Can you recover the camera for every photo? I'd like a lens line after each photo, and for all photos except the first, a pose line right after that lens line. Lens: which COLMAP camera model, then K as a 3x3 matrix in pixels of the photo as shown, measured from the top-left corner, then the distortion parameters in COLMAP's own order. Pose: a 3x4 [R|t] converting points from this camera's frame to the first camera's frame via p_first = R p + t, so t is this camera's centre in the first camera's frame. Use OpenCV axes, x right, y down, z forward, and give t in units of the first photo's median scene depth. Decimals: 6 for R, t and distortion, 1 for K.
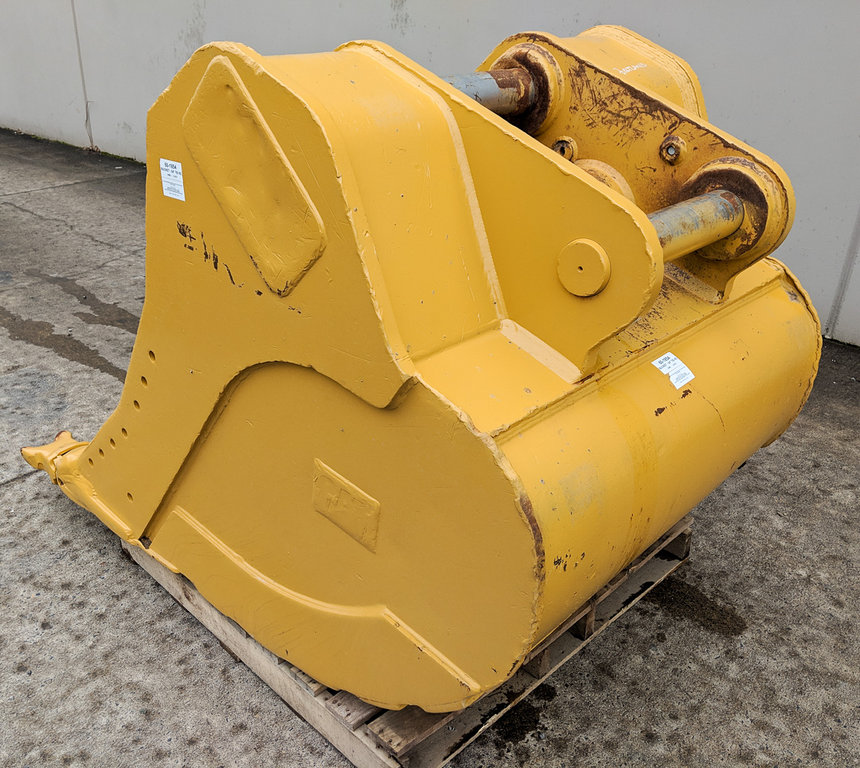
lens RADIAL K [[846.9, 0, 353.9], [0, 846.9, 397.6], [0, 0, 1]] dist [0.006498, 0.000000]
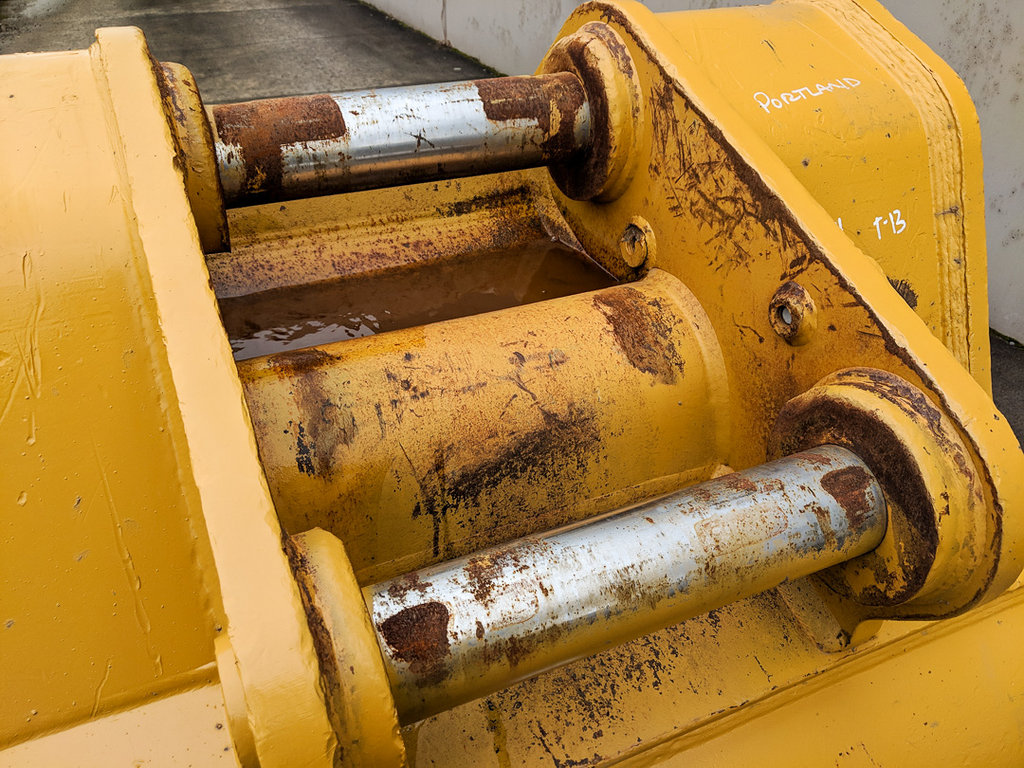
lens RADIAL K [[811.6, 0, 509.3], [0, 811.6, 381.3], [0, 0, 1]] dist [0.019807, -0.048595]
pose [[0.934738, 0.199163, -0.294278, 0.349212], [-0.160199, 0.975421, 0.151296, -0.281427], [0.317178, -0.094279, 0.943668, 0.517236]]
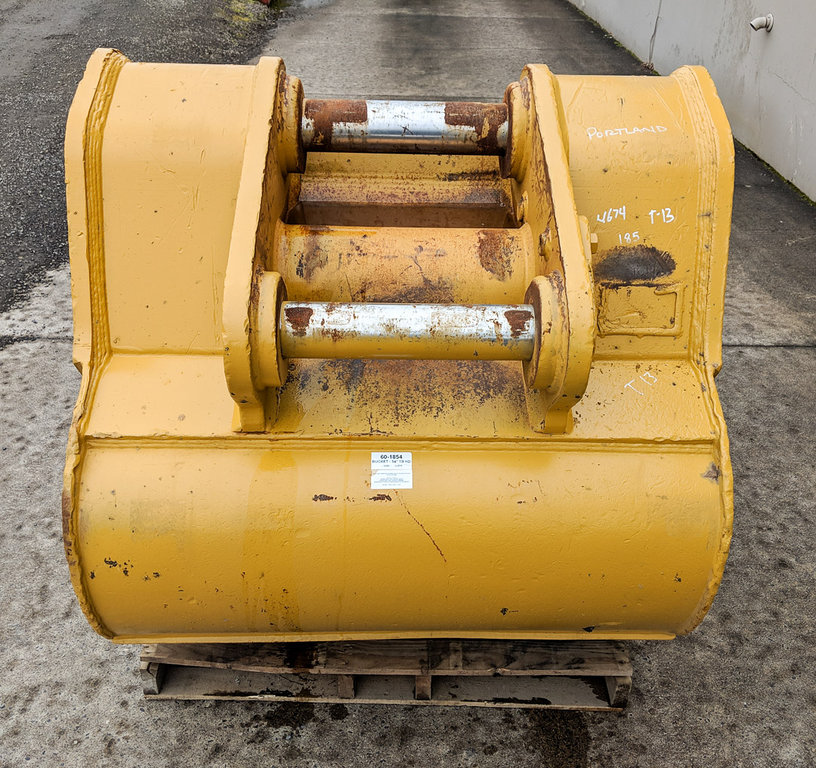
lens RADIAL K [[855.2, 0, 408.0], [0, 855.2, 391.5], [0, 0, 1]] dist [0.017487, 0.000000]
pose [[0.713849, 0.389484, -0.581998, 0.784669], [-0.322067, 0.920555, 0.221022, -0.282987], [0.621846, 0.029666, 0.782578, 0.242523]]
